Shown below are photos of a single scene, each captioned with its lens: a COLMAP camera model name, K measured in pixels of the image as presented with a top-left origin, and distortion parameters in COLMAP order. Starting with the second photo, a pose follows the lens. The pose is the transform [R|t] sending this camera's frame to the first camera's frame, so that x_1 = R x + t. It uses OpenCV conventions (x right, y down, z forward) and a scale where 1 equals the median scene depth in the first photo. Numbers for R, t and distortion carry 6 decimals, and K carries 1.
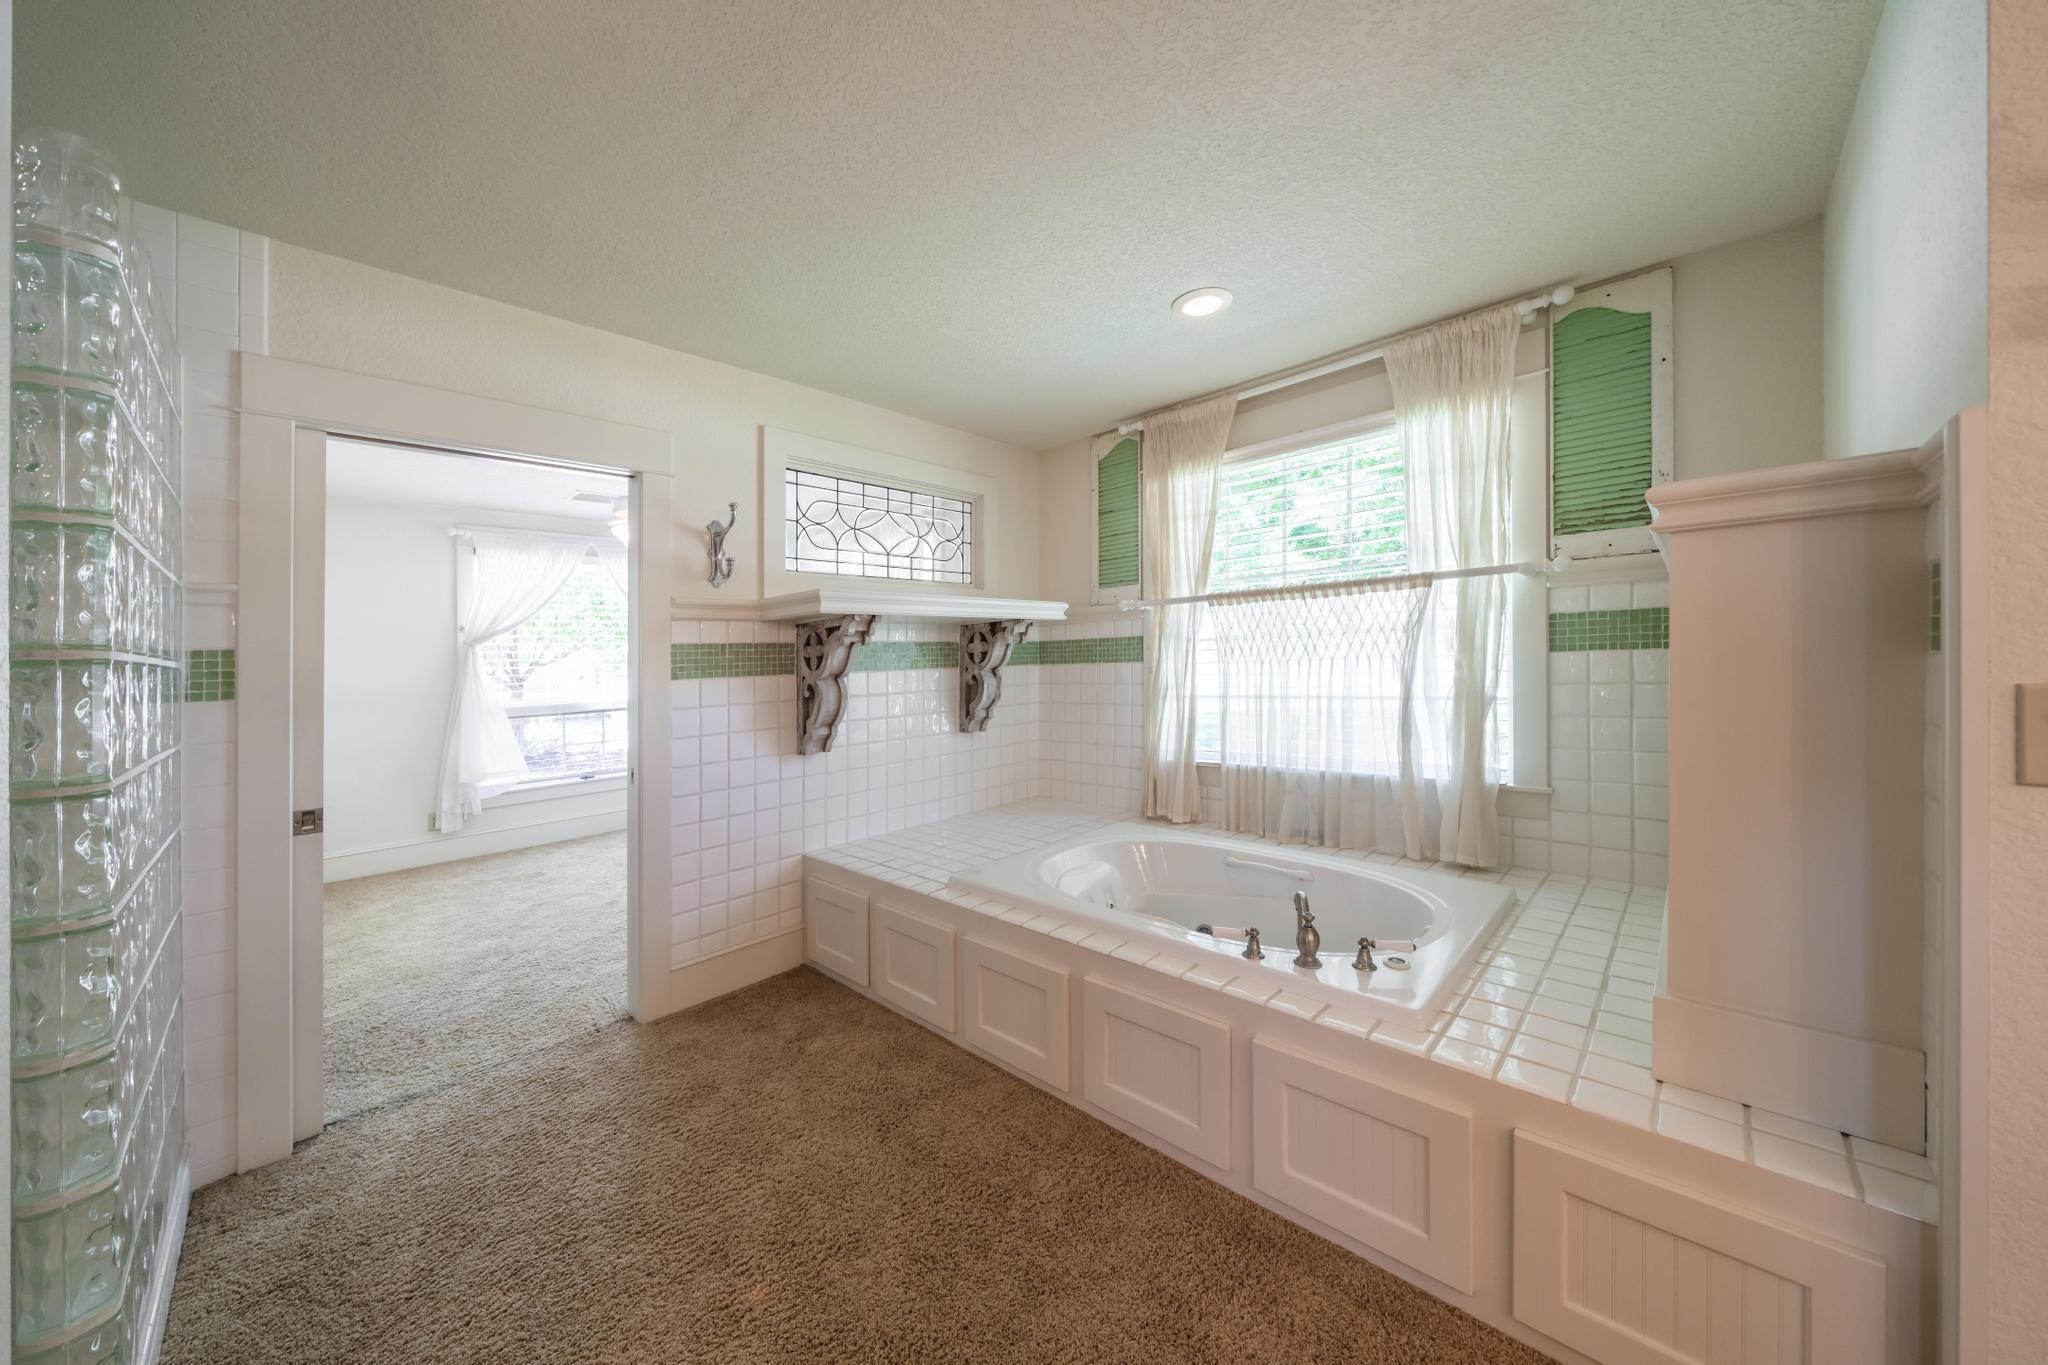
lens RADIAL K [[716.0, 0, 1021.8], [0, 716.0, 627.5], [0, 0, 1]] dist [-0.000313, -0.000018]
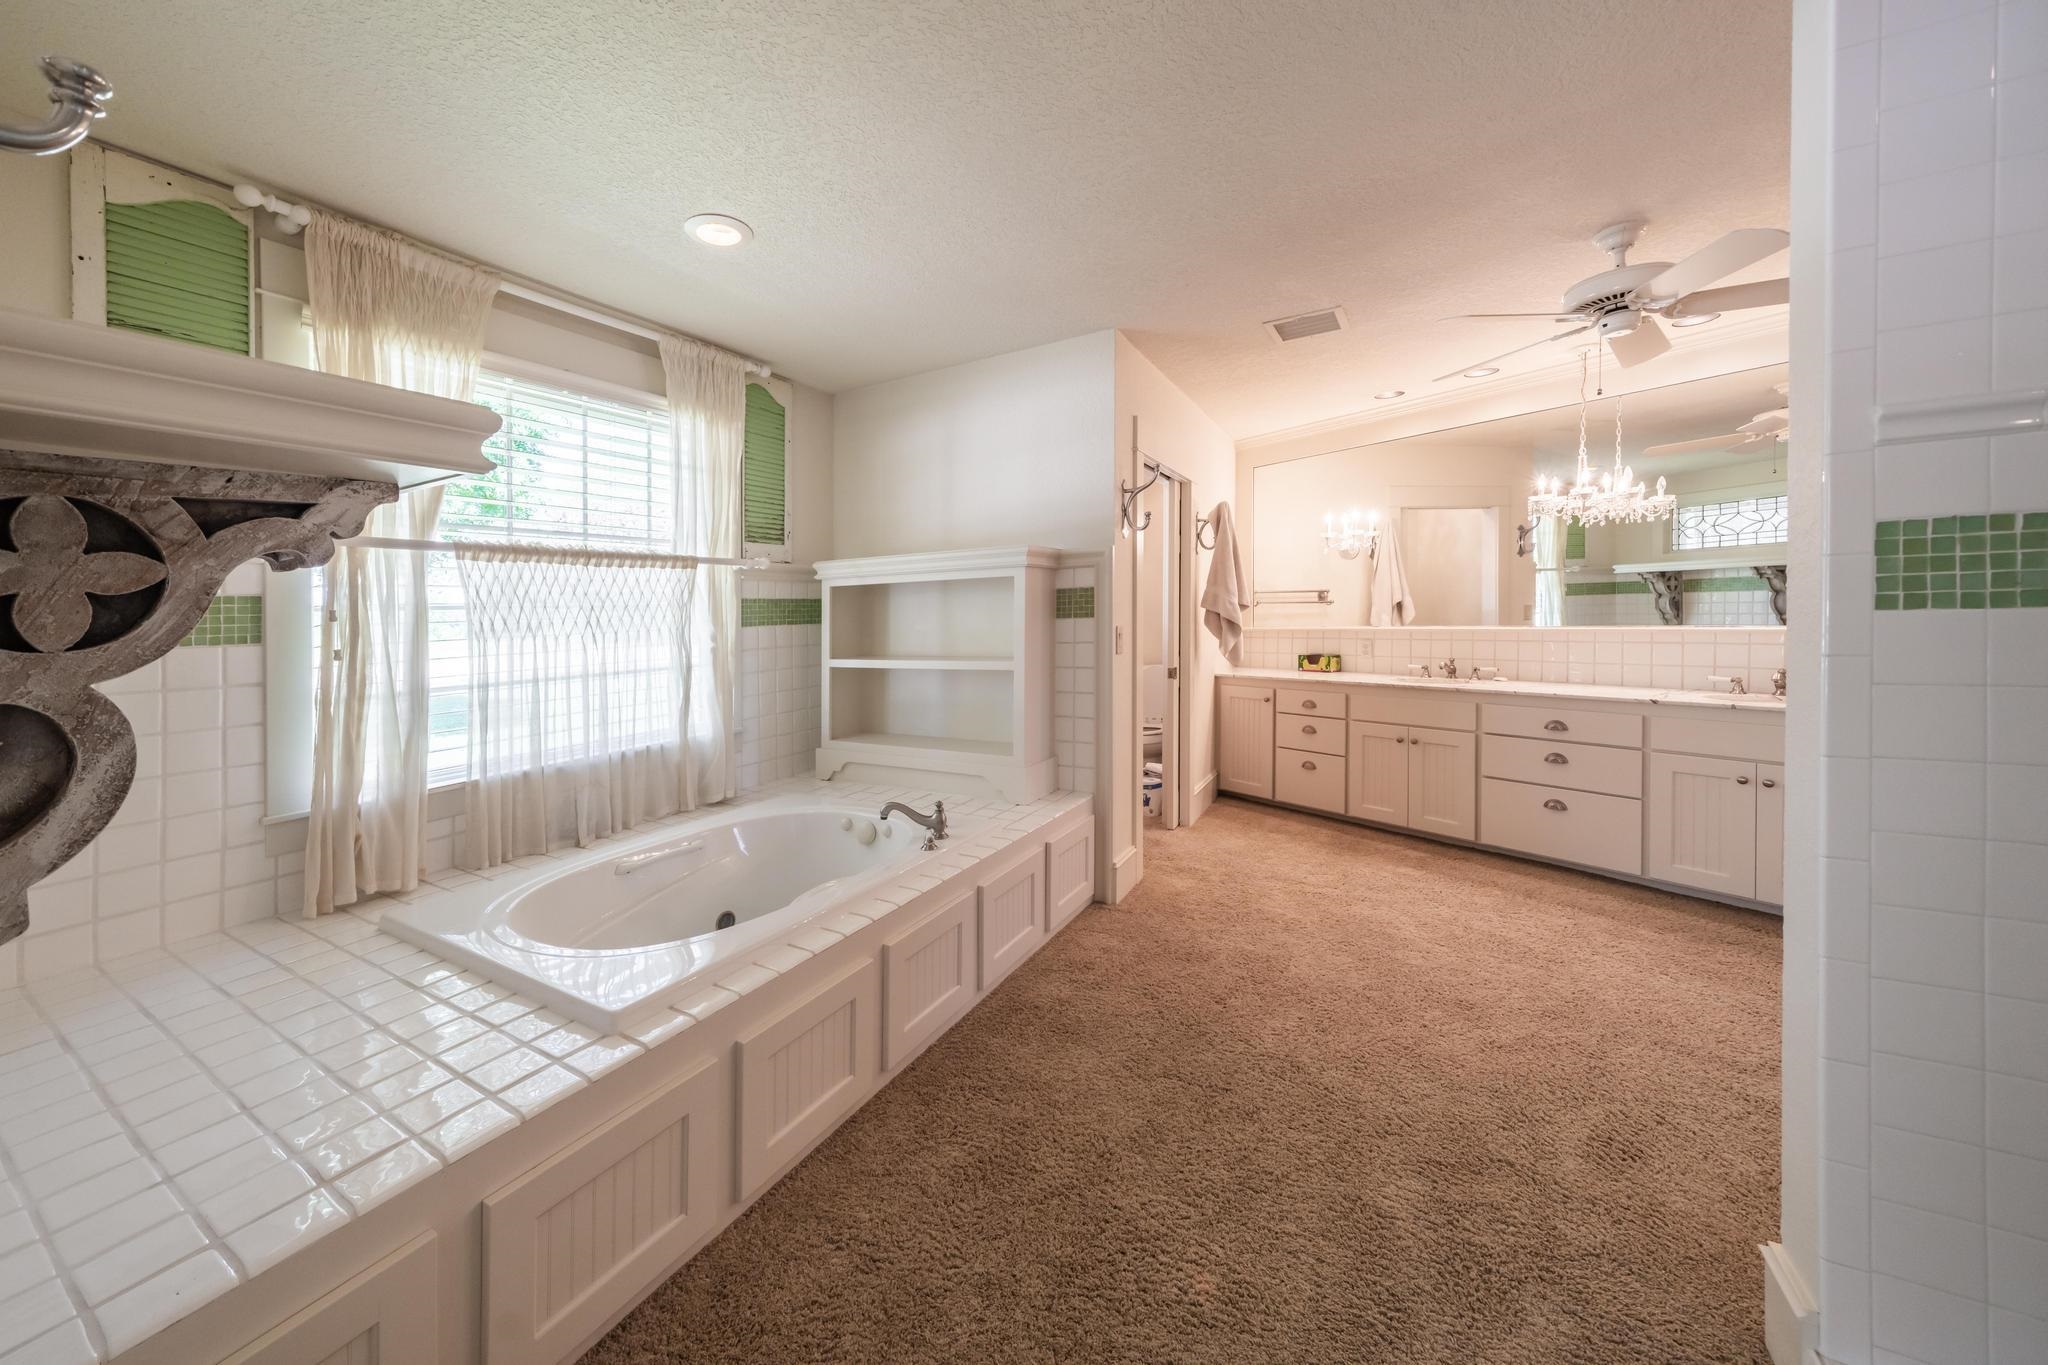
lens RADIAL K [[718.9, 0, 1016.1], [0, 718.9, 651.9], [0, 0, 1]] dist [-0.000455, -0.000091]
pose [[-0.237652, -0.009652, 0.971302, -0.656690], [-0.004725, 0.999950, 0.008781, 0.062081], [-0.971339, -0.002503, -0.237686, 0.765011]]
